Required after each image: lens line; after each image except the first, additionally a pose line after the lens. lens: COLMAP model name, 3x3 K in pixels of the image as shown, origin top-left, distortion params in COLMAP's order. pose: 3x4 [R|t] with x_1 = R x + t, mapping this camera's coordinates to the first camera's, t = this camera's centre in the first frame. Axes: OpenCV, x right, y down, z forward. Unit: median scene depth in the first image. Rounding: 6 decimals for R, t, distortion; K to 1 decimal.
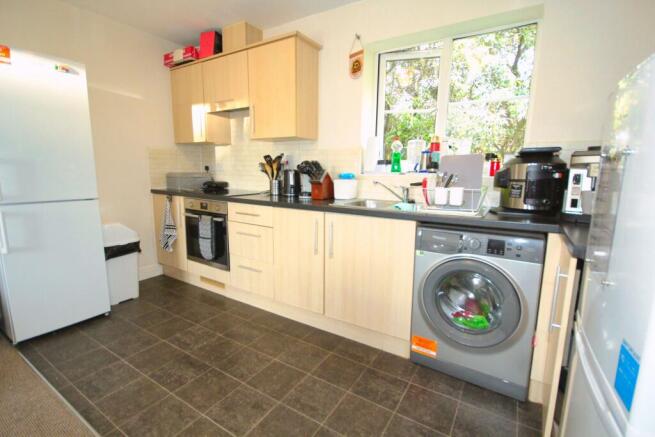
lens RADIAL K [[301.6, 0, 332.5], [0, 301.6, 220.6], [0, 0, 1]] dist [-0.011223, -0.000949]
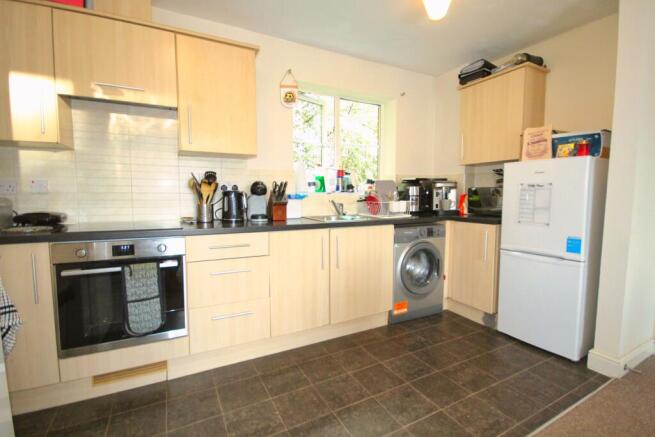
lens RADIAL K [[301.6, 0, 330.0], [0, 301.6, 218.4], [0, 0, 1]] dist [-0.011223, -0.000949]
pose [[0.502567, -0.084302, 0.860418, -0.827240], [0.146691, 0.989119, 0.011231, -0.064537], [-0.852003, 0.120572, 0.509464, 0.363486]]
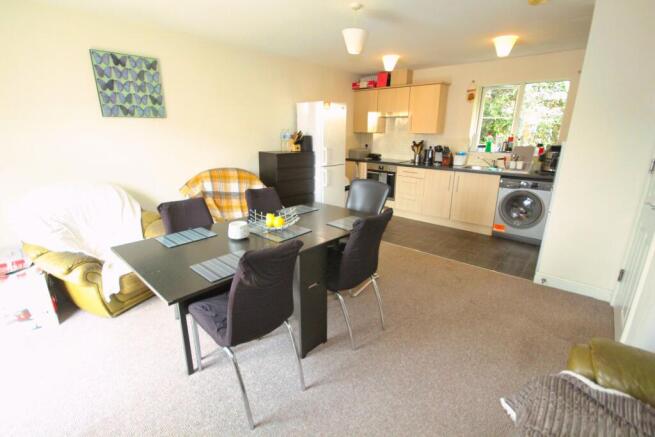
lens RADIAL K [[301.6, 0, 327.3], [0, 301.6, 219.4], [0, 0, 1]] dist [-0.011223, -0.000949]
pose [[0.984940, 0.037492, -0.168784, -0.482936], [-0.016293, 0.991989, 0.125268, 0.051707], [0.172129, -0.120631, 0.977660, -1.174667]]
